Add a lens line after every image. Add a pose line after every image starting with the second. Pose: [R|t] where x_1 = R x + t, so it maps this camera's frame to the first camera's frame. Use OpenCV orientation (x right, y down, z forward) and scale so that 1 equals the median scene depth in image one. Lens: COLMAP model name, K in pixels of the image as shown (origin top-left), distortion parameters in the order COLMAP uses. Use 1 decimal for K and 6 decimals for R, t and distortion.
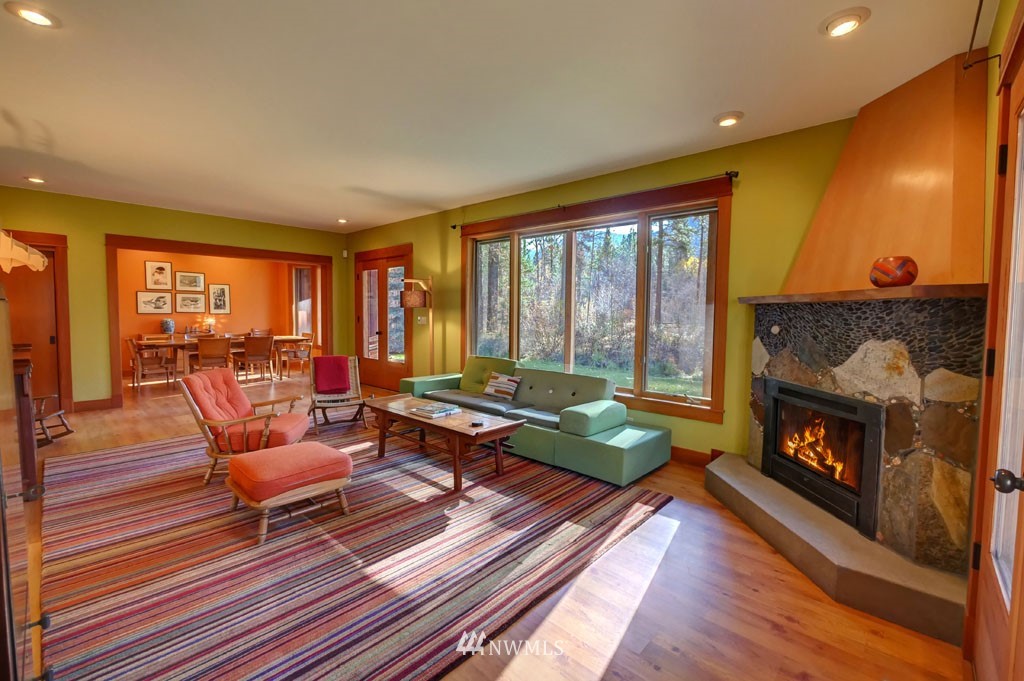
lens RADIAL K [[448.4, 0, 511.0], [0, 448.4, 340.7], [0, 0, 1]] dist [-0.001028, -0.000420]
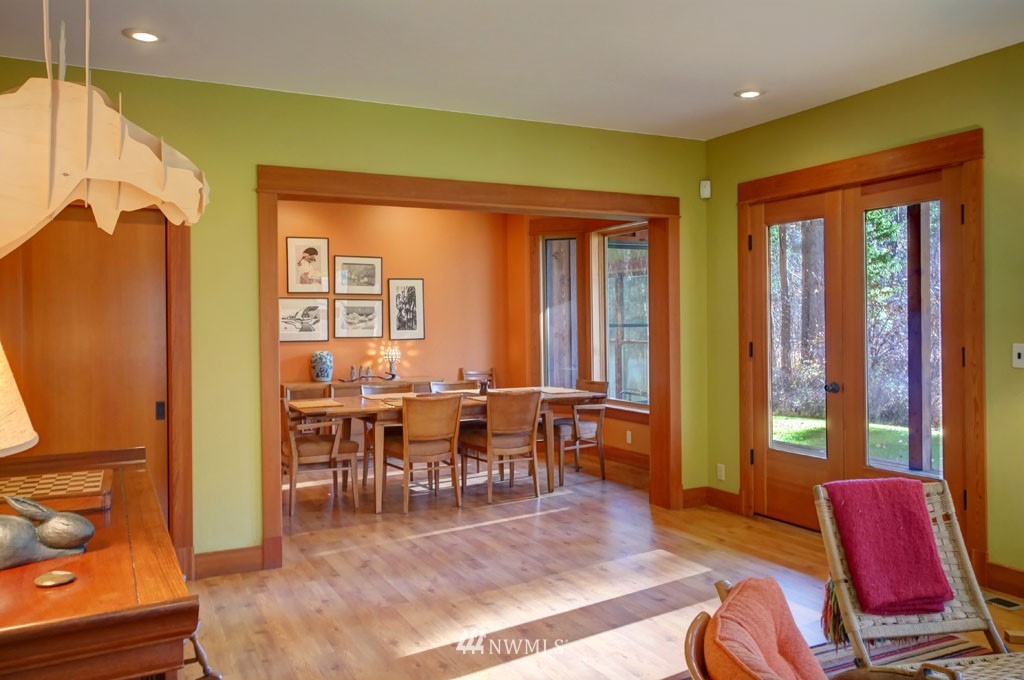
lens RADIAL K [[854.6, 0, 510.8], [0, 854.6, 337.1], [0, 0, 1]] dist [0.001600, 0.003186]
pose [[0.932313, -0.014766, -0.361350, -0.294843], [-0.003076, 0.998806, -0.048750, -0.024624], [0.361639, 0.046561, 0.931155, 0.250493]]
